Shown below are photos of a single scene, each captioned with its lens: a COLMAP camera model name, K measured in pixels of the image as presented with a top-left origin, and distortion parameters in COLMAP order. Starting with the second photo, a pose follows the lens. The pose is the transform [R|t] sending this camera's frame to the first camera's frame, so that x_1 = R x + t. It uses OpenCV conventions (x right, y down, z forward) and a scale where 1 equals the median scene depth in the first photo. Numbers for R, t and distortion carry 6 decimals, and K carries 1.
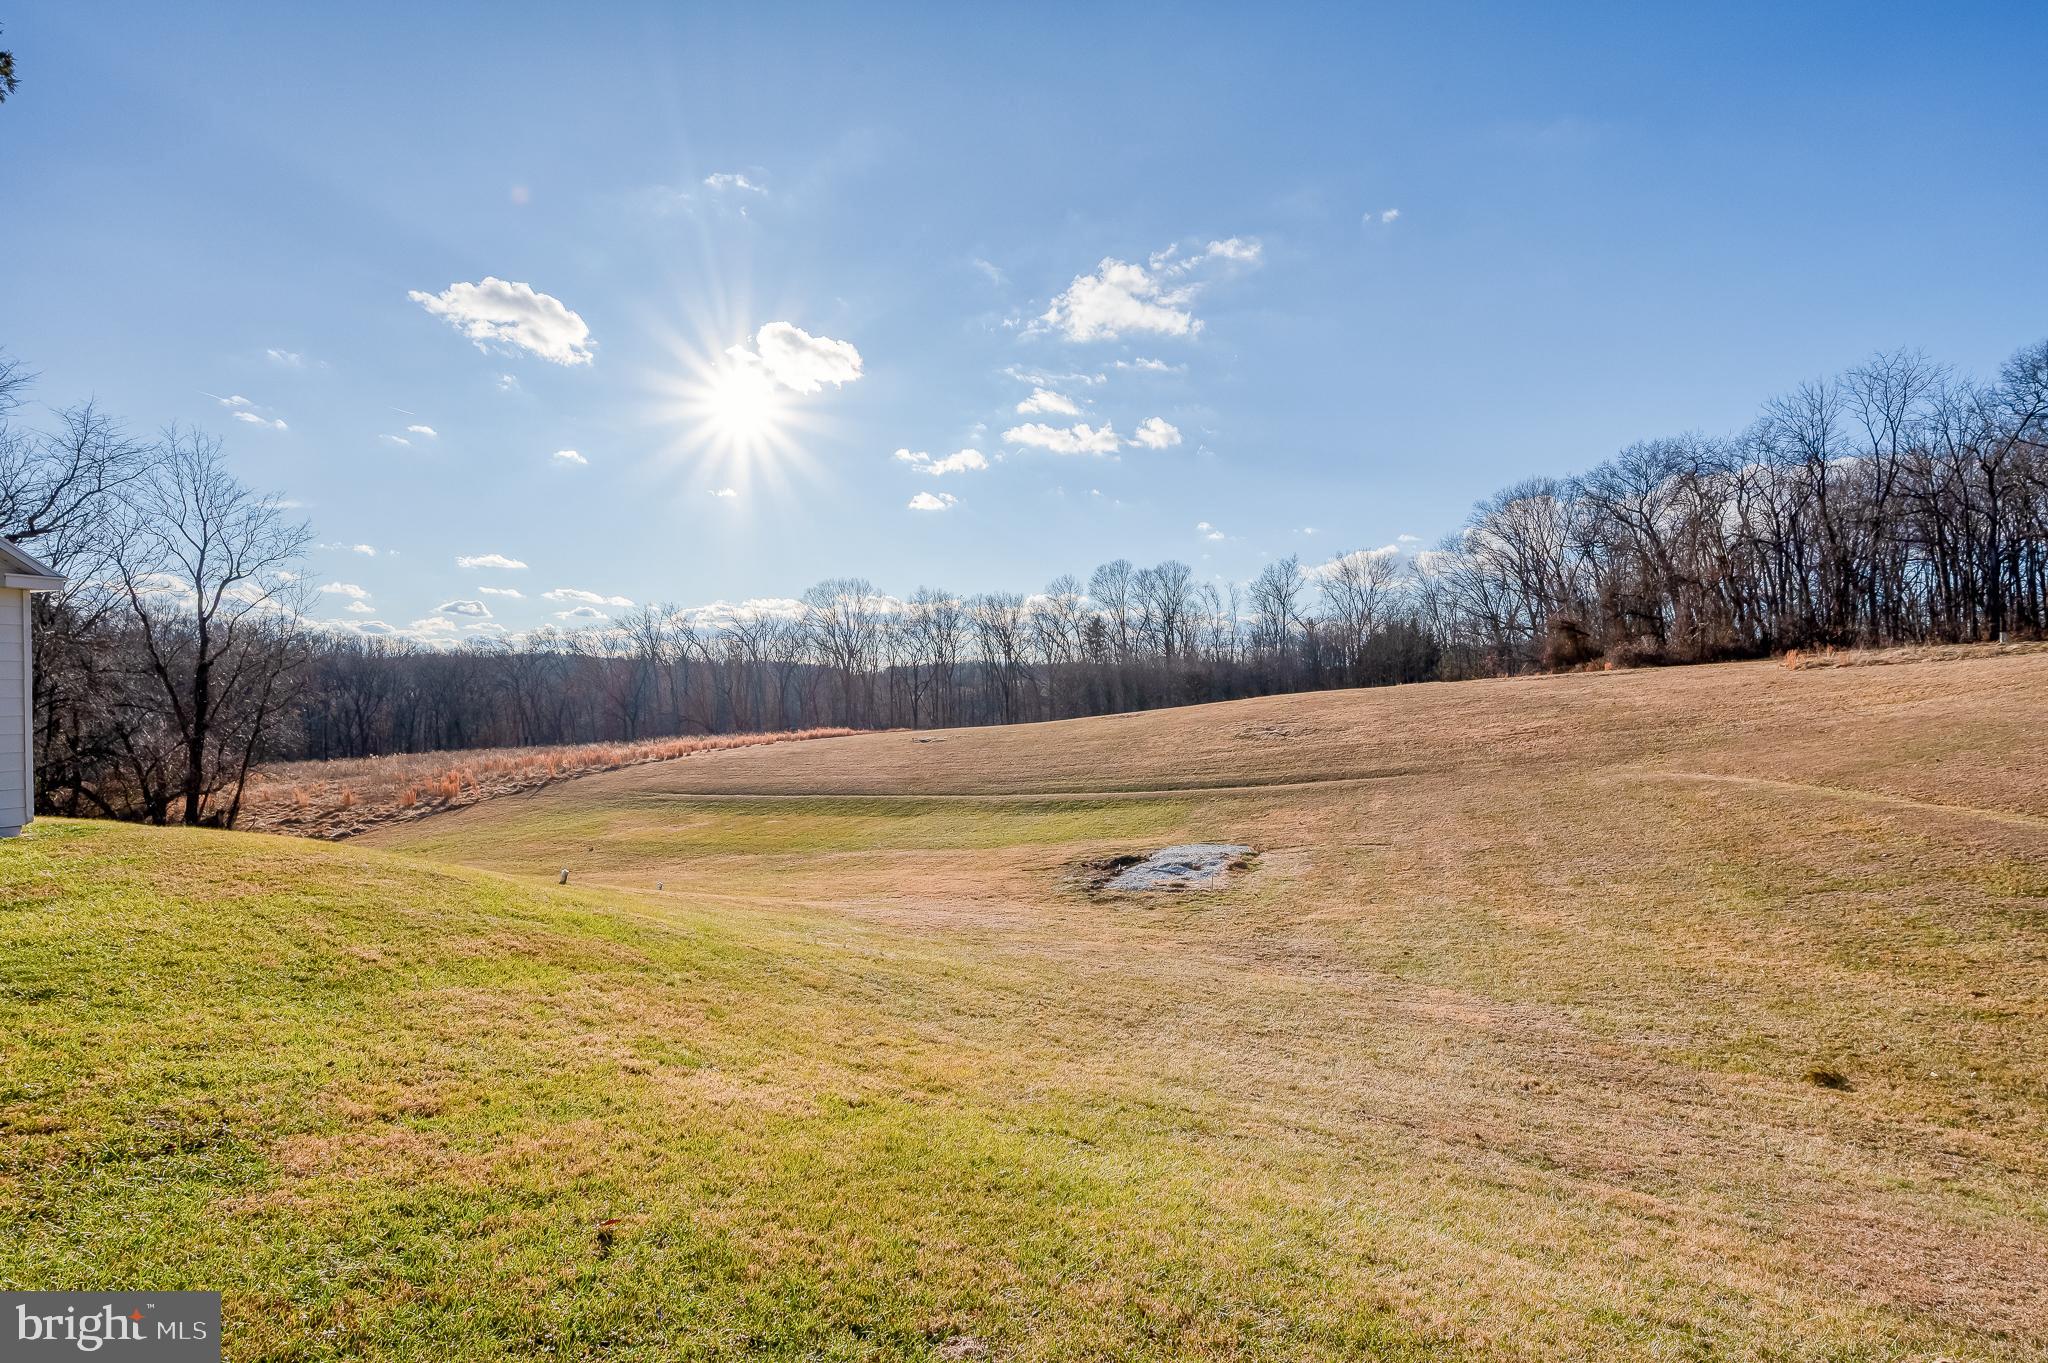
lens RADIAL K [[960.6, 0, 1016.9], [0, 960.6, 682.8], [0, 0, 1]] dist [0.003617, 0.001451]
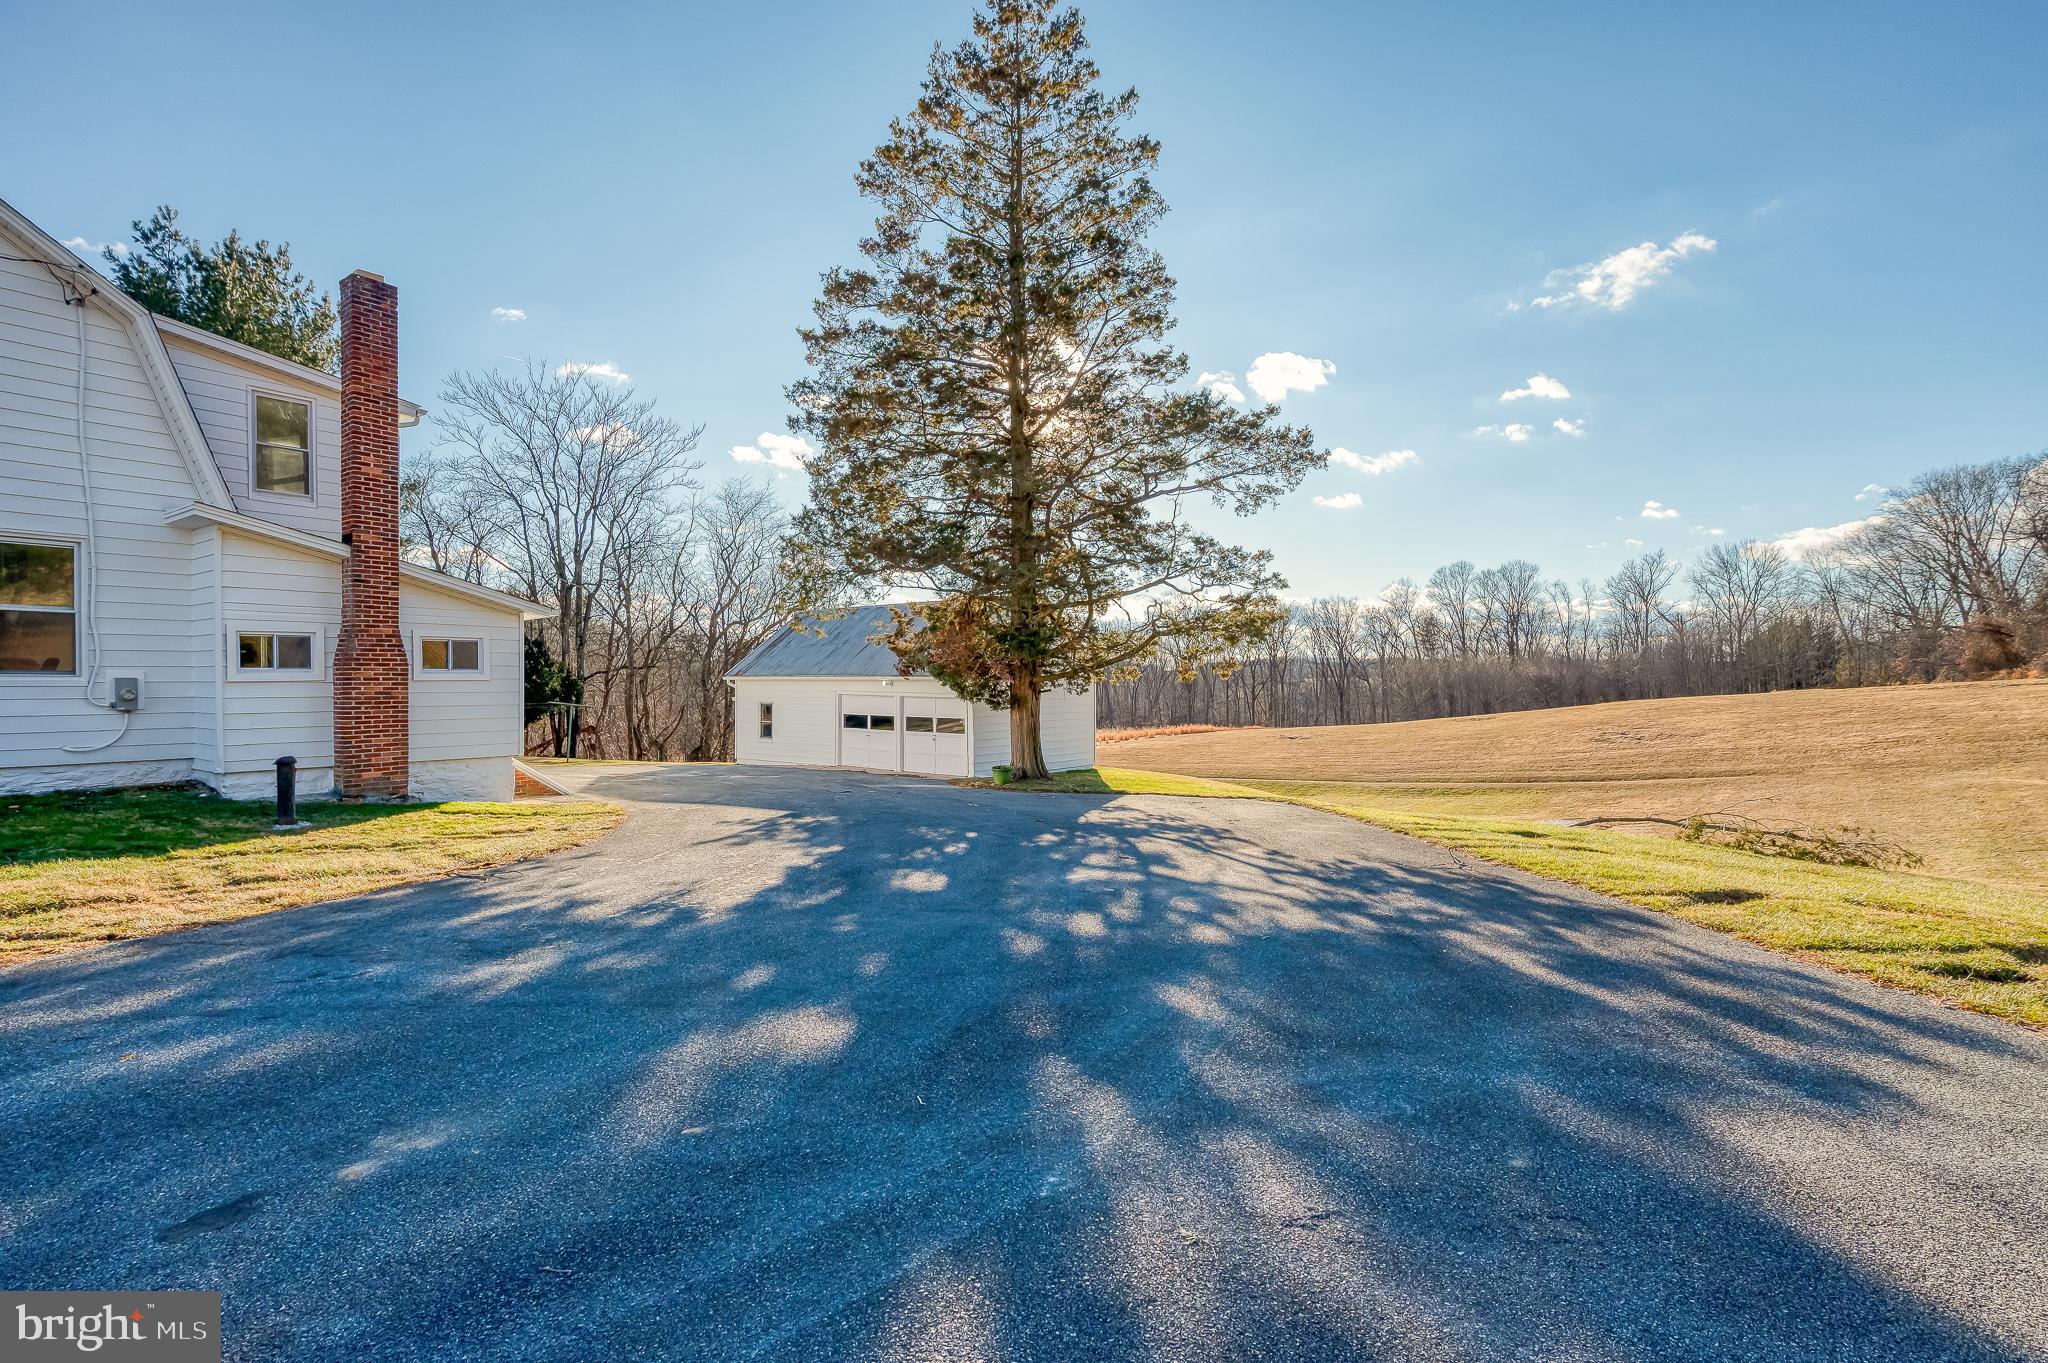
lens RADIAL K [[960.6, 0, 1034.6], [0, 960.6, 692.0], [0, 0, 1]] dist [0.003617, 0.001451]
pose [[0.955998, 0.007215, -0.293284, -0.041199], [-0.002876, 0.999880, 0.015222, -0.009606], [0.293358, -0.013709, 0.955904, -0.170439]]
